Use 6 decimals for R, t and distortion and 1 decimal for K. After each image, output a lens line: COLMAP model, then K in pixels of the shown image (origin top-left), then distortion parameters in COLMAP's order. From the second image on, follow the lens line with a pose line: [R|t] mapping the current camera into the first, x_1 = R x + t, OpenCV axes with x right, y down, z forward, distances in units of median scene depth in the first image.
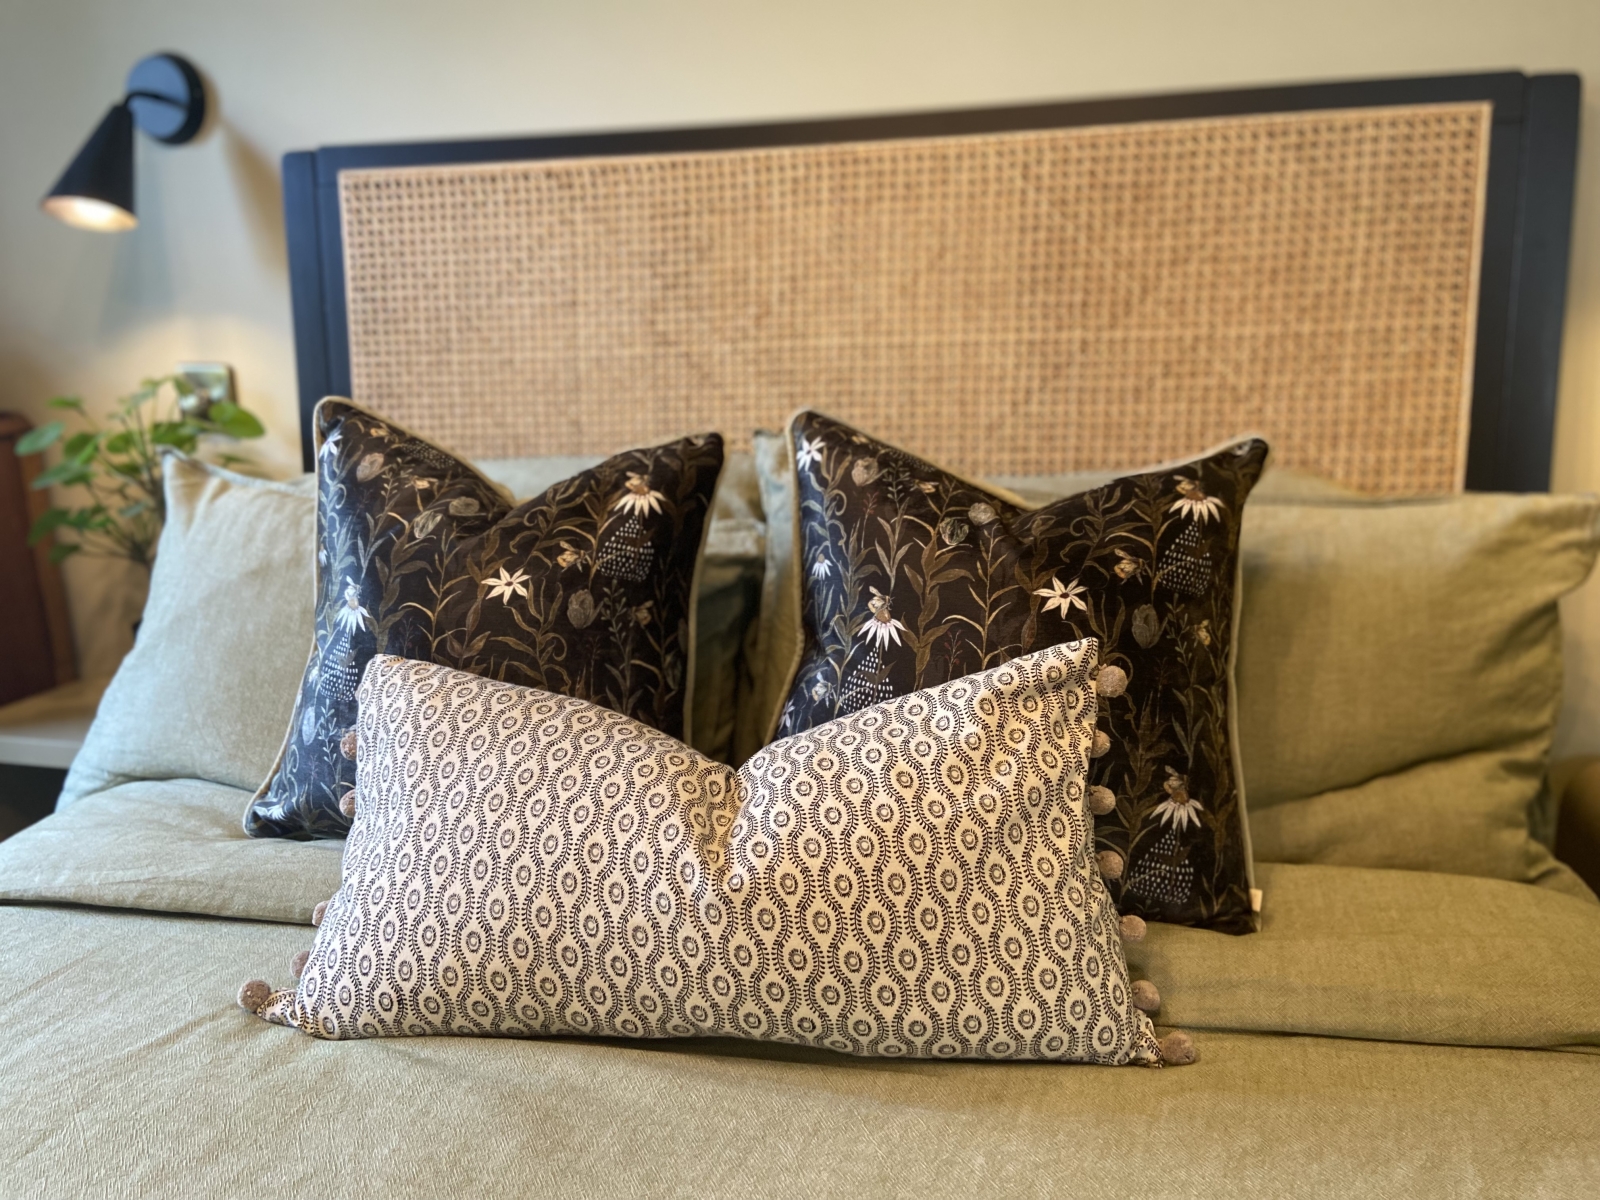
lens RADIAL K [[1226.3, 0, 804.3], [0, 1226.3, 600.4], [0, 0, 1]] dist [0.078660, -0.092057]
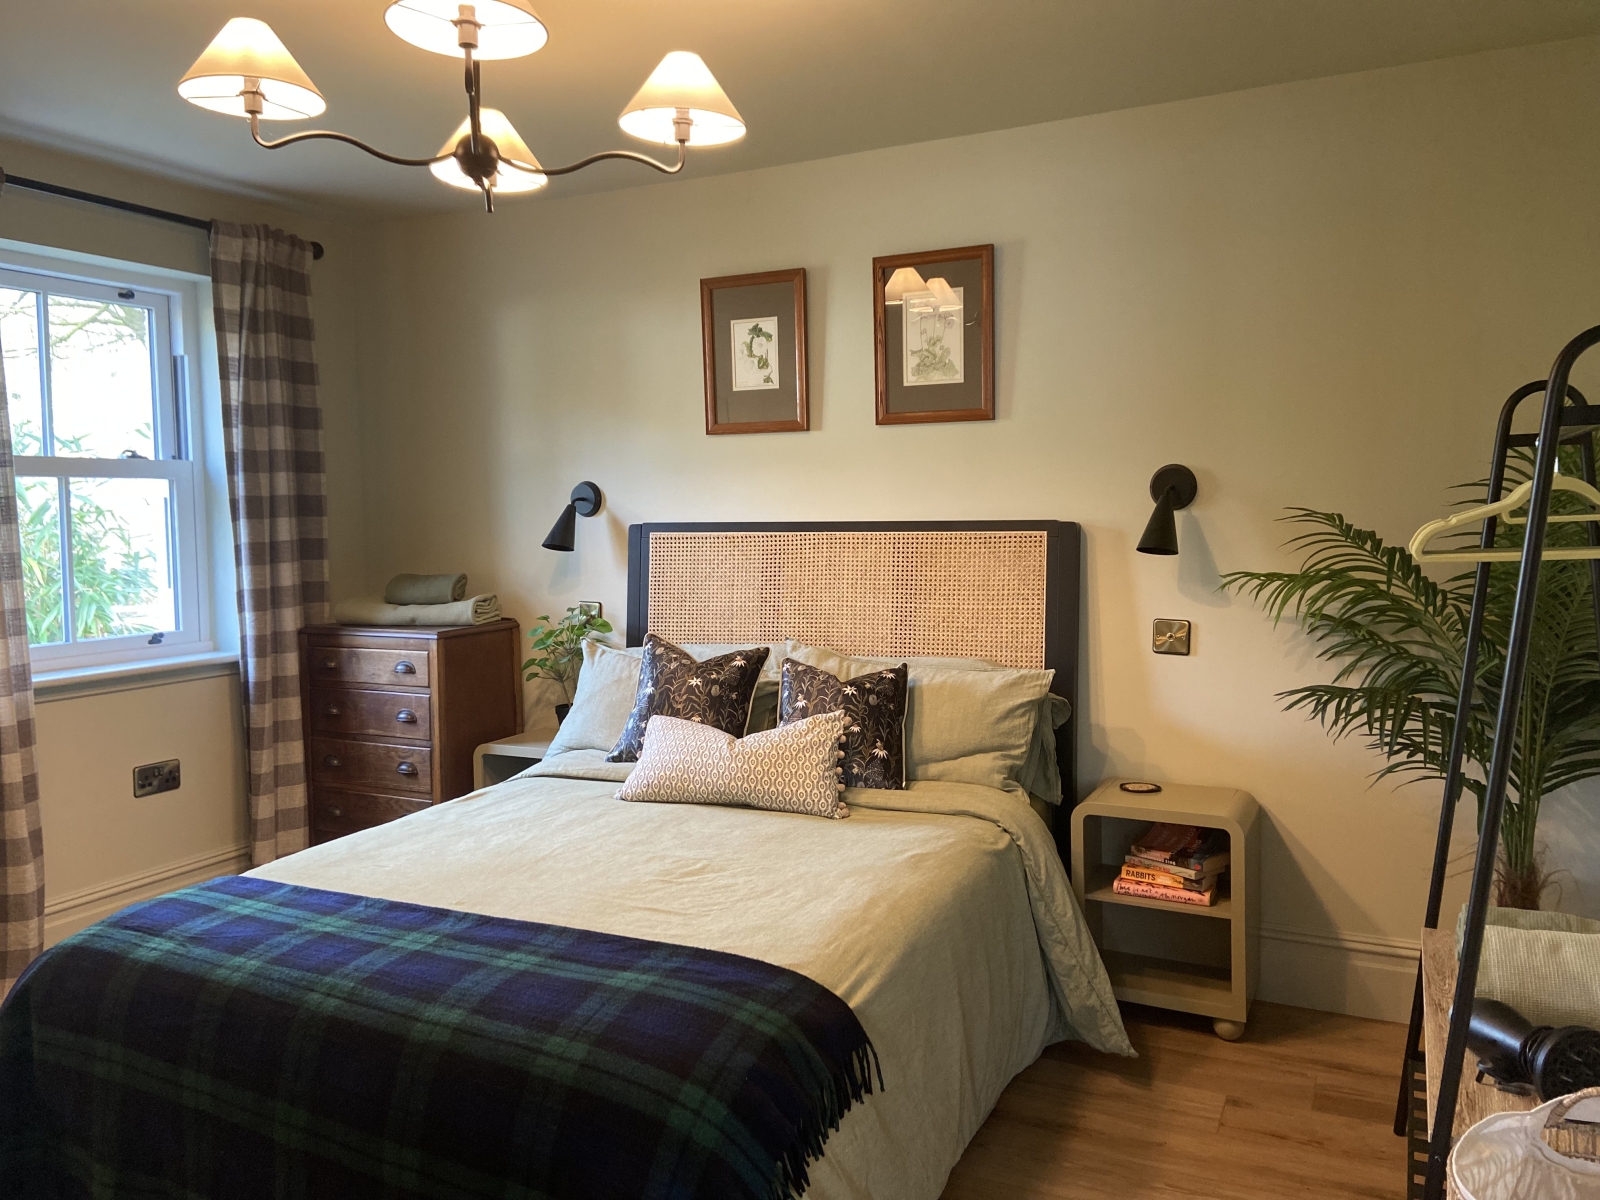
lens RADIAL K [[1226.3, 0, 799.6], [0, 1226.3, 596.0], [0, 0, 1]] dist [0.078660, -0.092057]
pose [[0.981912, 0.025096, -0.187669, 0.509806], [-0.052183, 0.988659, -0.140818, 0.161082], [0.182006, 0.148064, 0.972086, -1.729569]]
